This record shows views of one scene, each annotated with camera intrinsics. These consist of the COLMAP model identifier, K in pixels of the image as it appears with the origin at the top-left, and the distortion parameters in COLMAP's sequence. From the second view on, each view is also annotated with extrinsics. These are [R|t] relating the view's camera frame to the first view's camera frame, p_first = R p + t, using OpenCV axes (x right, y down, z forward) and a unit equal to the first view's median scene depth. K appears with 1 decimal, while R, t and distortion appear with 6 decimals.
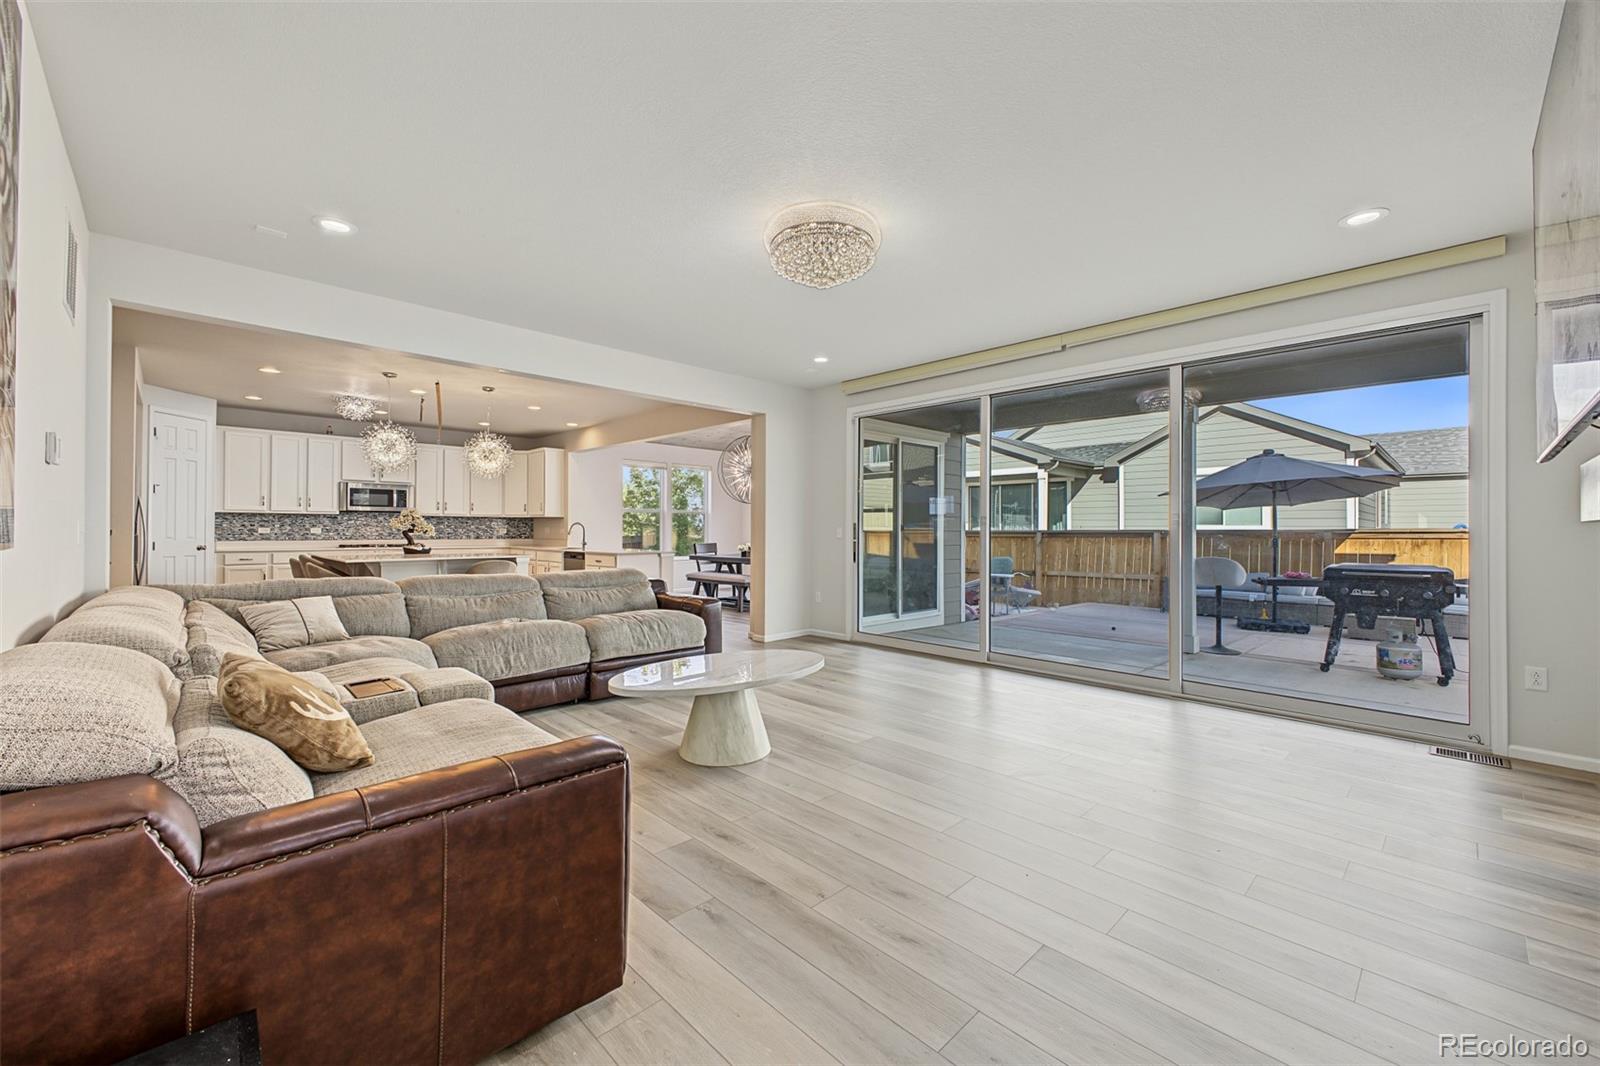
lens RADIAL K [[640.7, 0, 797.8], [0, 640.7, 521.4], [0, 0, 1]] dist [0.013009, -0.002062]
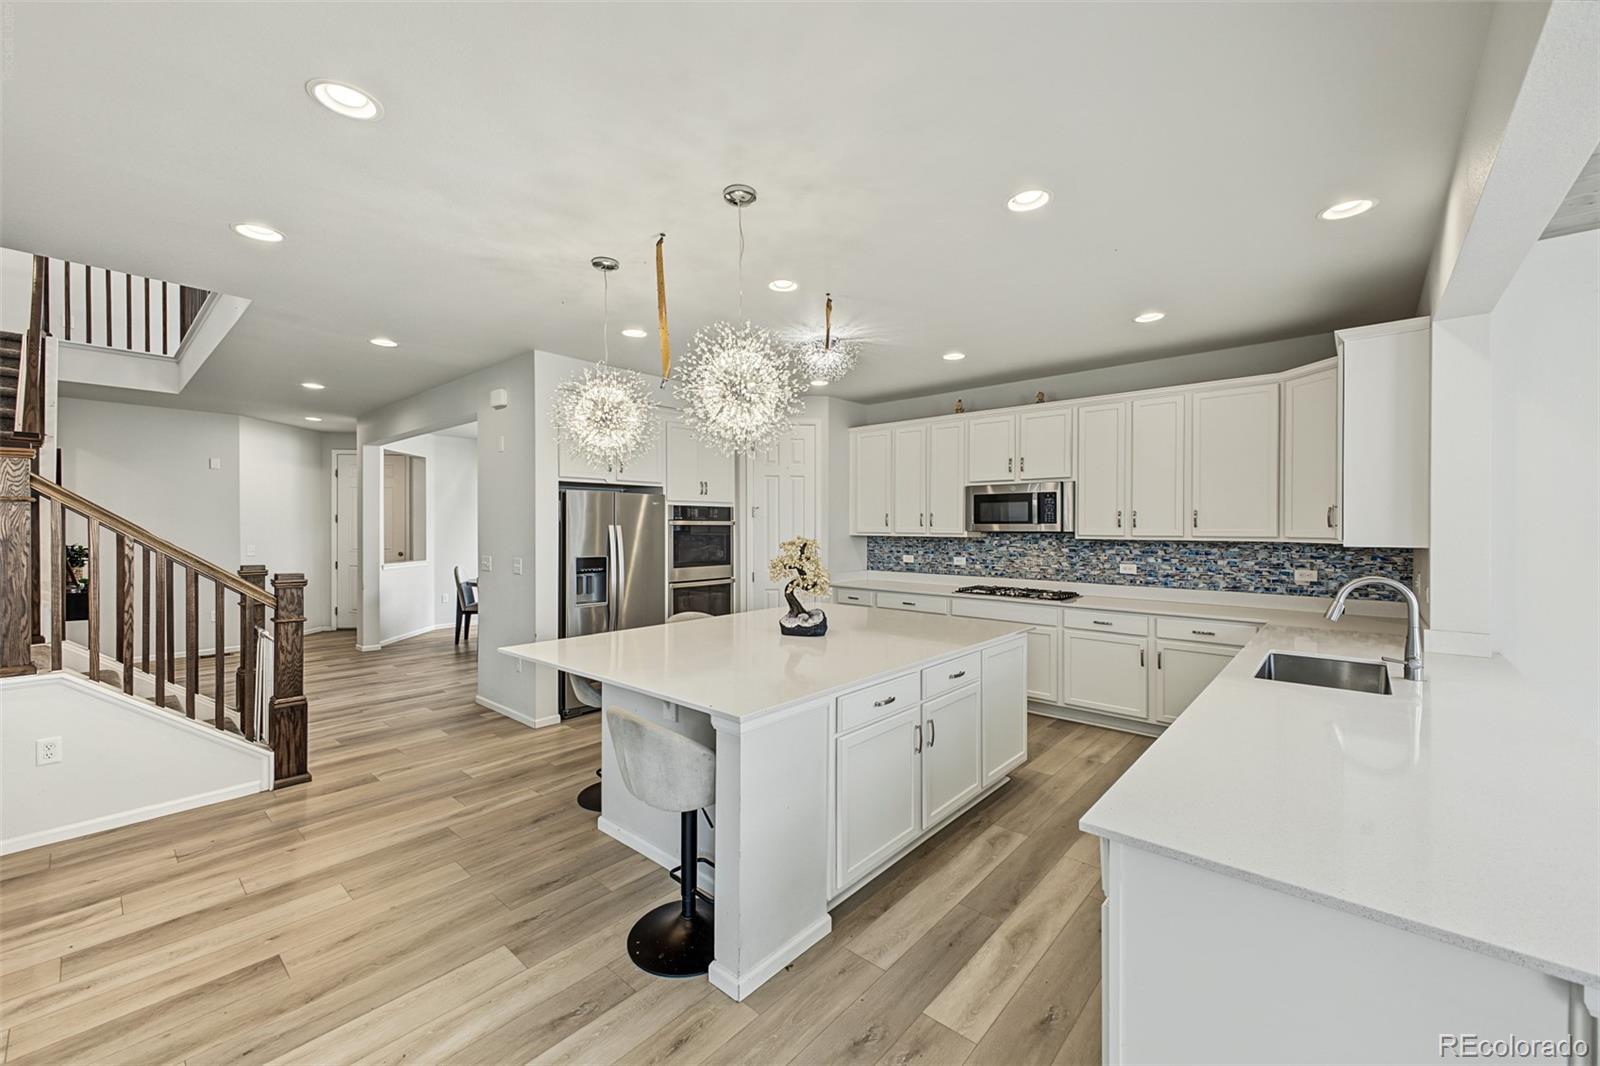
lens RADIAL K [[640.7, 0, 795.9], [0, 640.7, 530.5], [0, 0, 1]] dist [0.013009, -0.002062]
pose [[0.064760, 0.001689, -0.997899, -0.097739], [0.009020, 0.999957, 0.002278, -0.021197], [0.997860, -0.009149, 0.064742, 0.808194]]
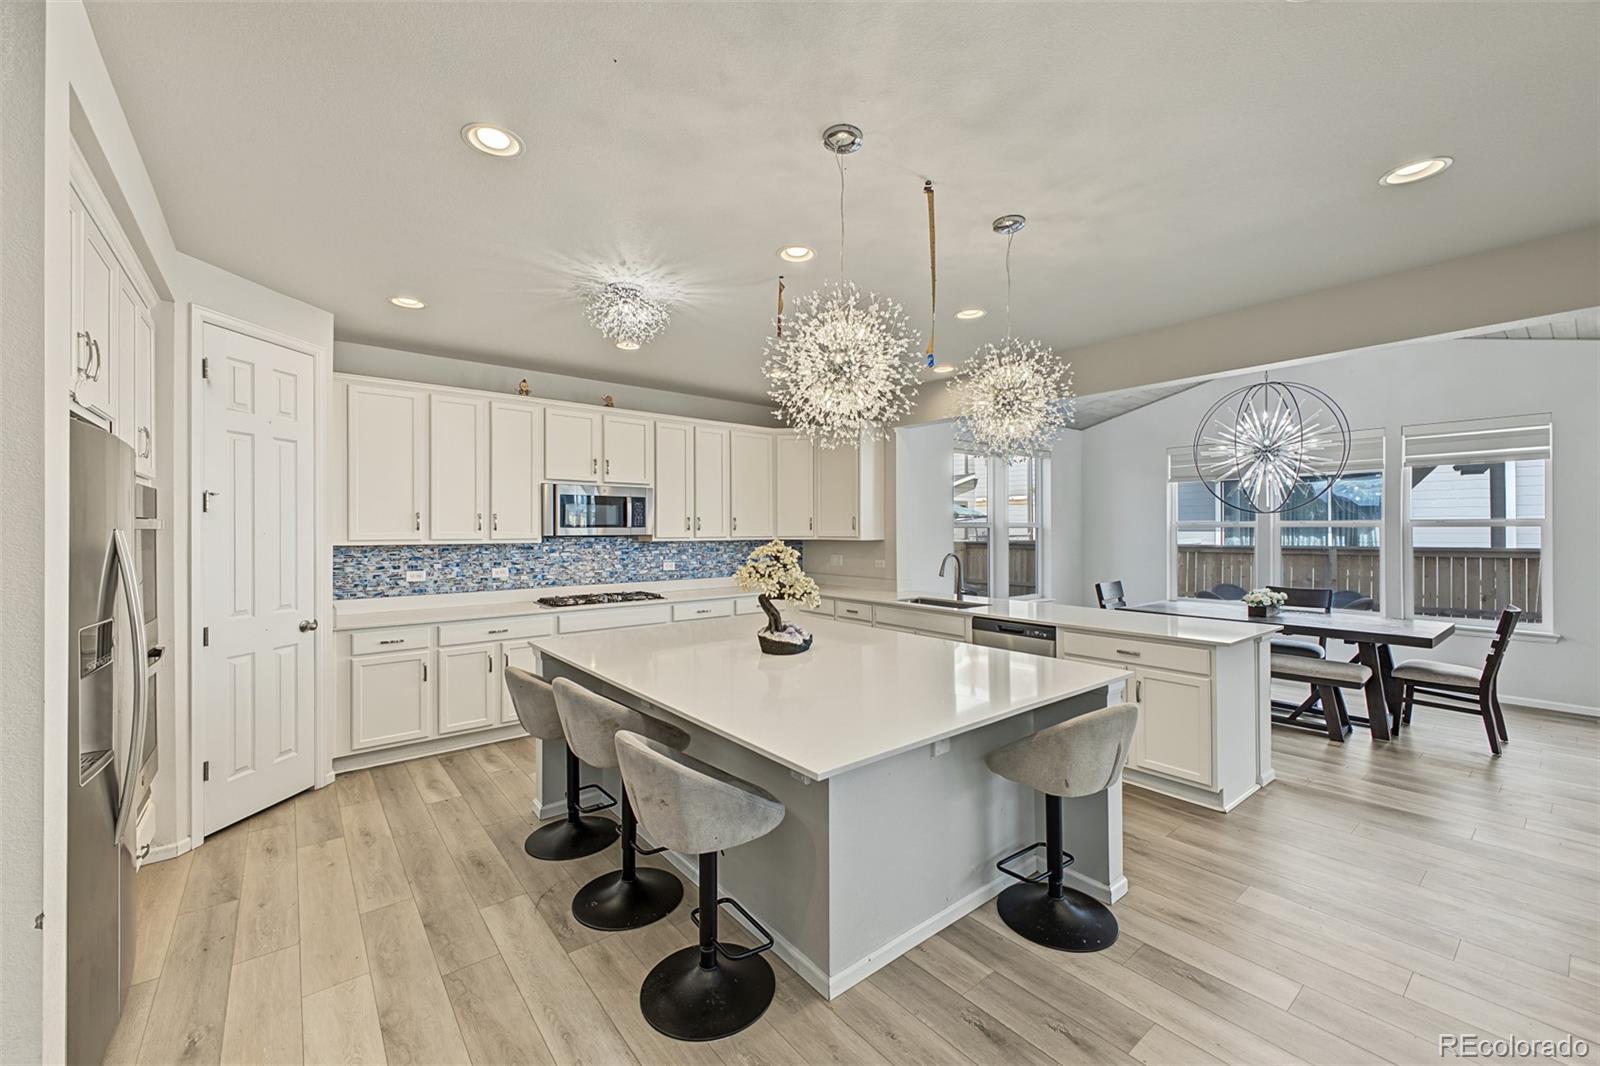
lens RADIAL K [[640.7, 0, 807.9], [0, 640.7, 526.6], [0, 0, 1]] dist [0.013009, -0.002062]
pose [[0.996092, -0.010219, -0.087726, -0.448823], [0.010734, 0.999928, 0.005401, -0.026106], [0.087665, -0.006322, 0.996130, 0.489702]]
